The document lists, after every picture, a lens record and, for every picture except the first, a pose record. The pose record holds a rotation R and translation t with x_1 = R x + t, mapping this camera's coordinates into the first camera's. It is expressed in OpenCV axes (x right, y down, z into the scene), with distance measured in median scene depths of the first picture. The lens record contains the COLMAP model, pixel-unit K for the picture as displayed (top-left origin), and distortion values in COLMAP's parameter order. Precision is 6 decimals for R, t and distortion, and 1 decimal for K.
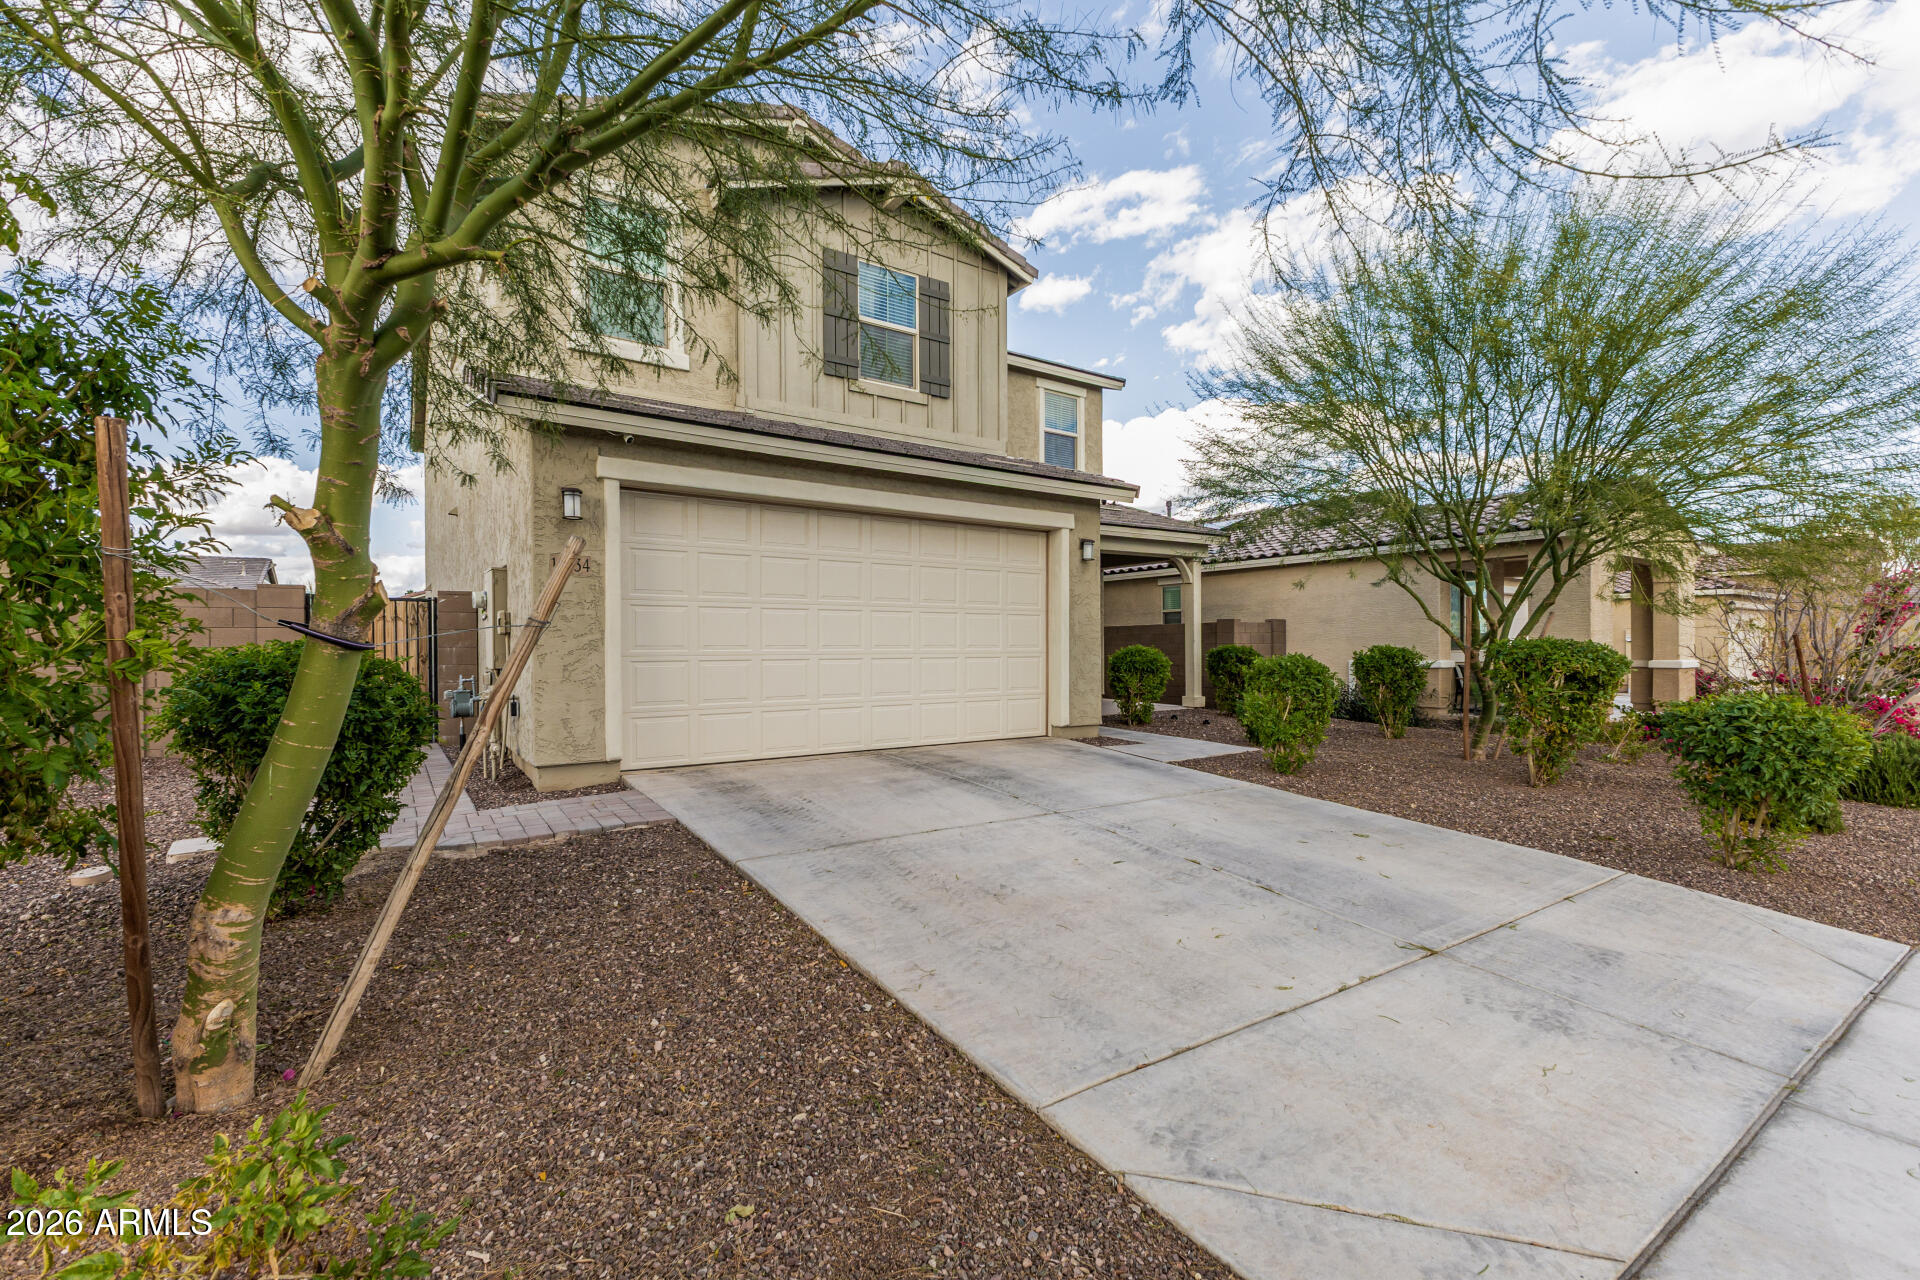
lens RADIAL K [[834.2, 0, 963.7], [0, 834.2, 641.3], [0, 0, 1]] dist [0.015854, -0.004124]
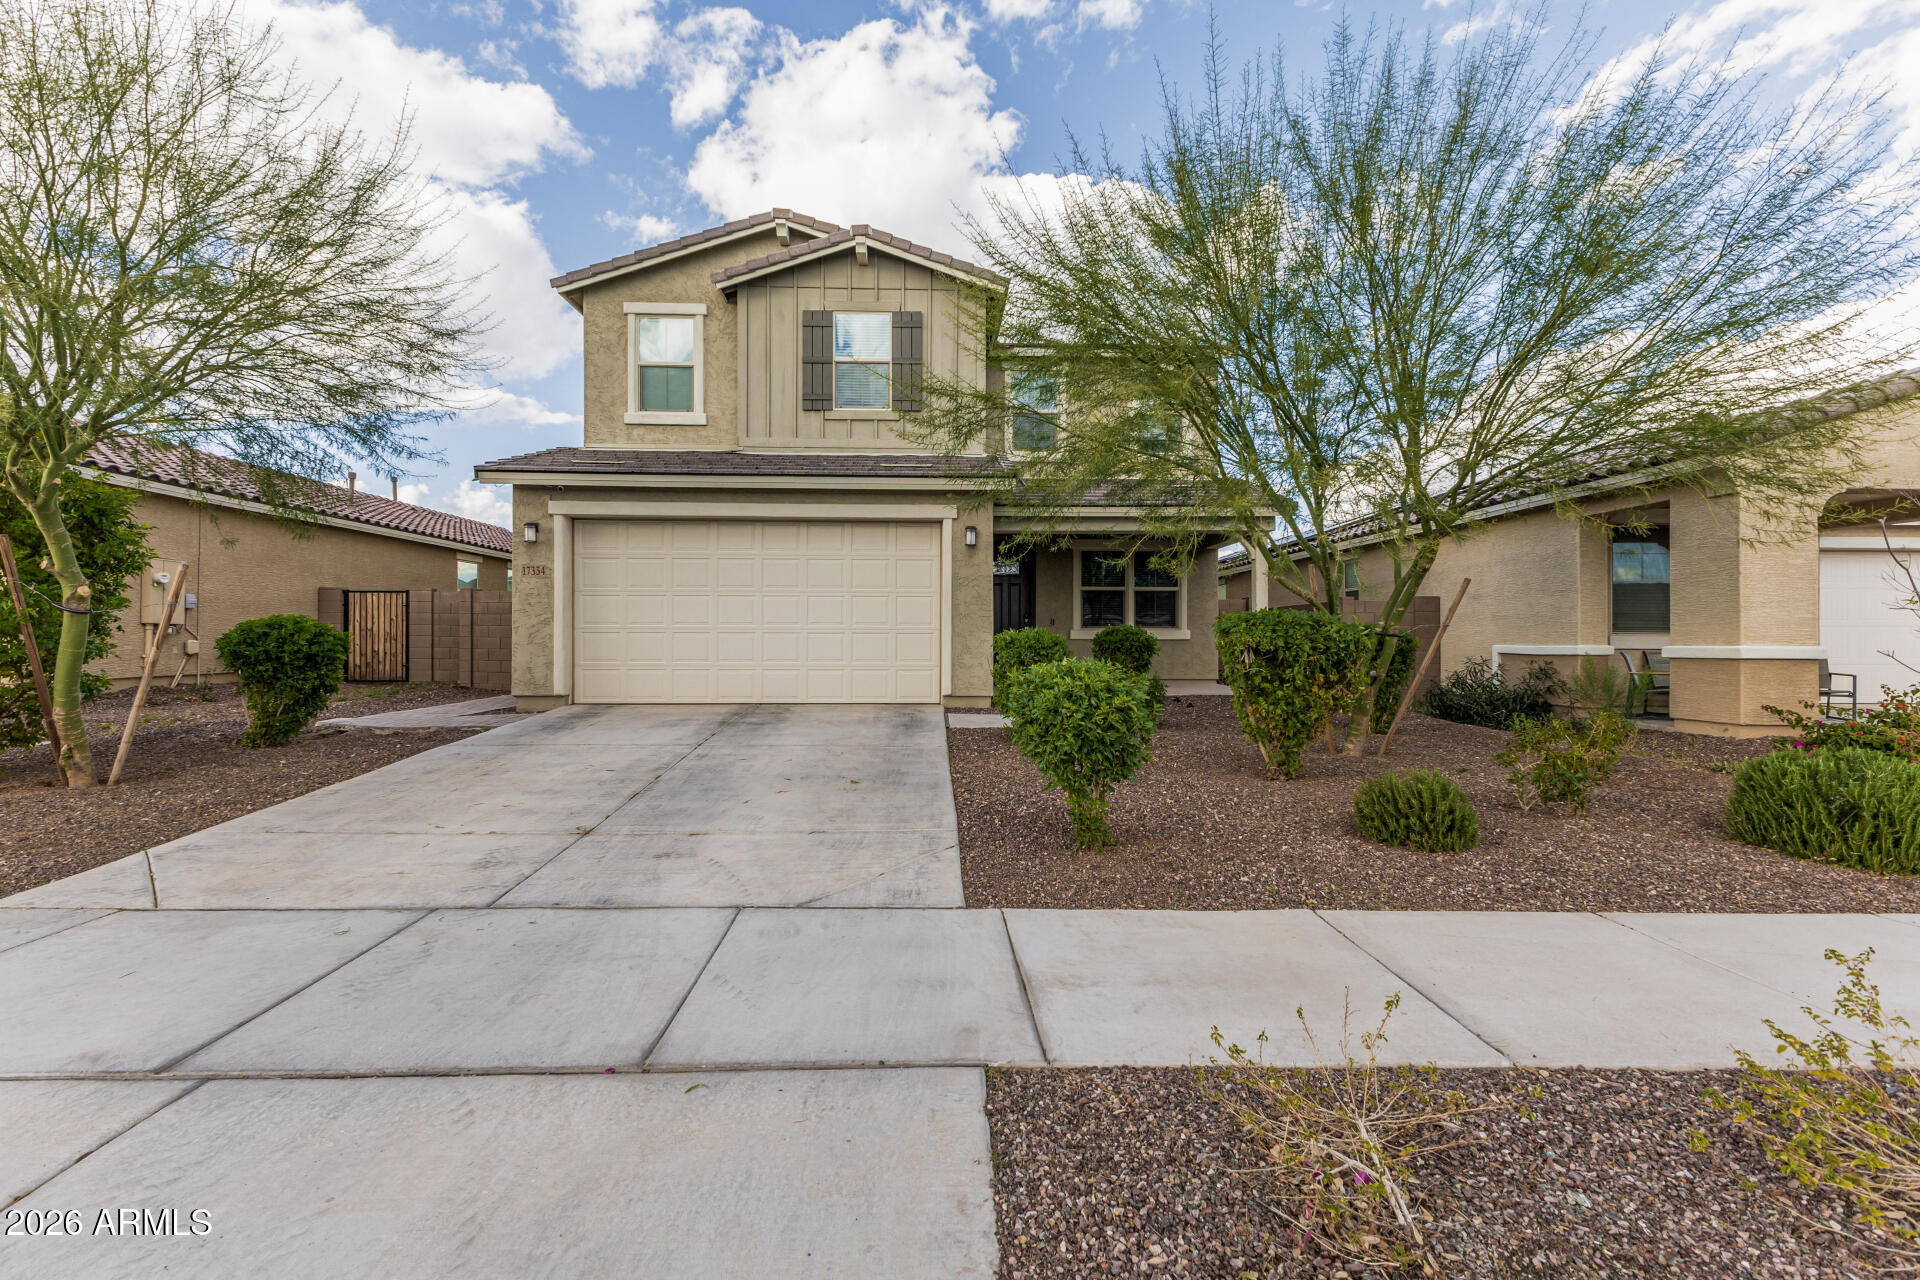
lens RADIAL K [[834.2, 0, 966.3], [0, 834.2, 643.2], [0, 0, 1]] dist [0.015854, -0.004124]
pose [[0.815479, -0.002626, -0.578780, 0.774049], [-0.002603, 0.999963, -0.008203, 0.039246], [0.578780, 0.008196, 0.815442, 0.122917]]
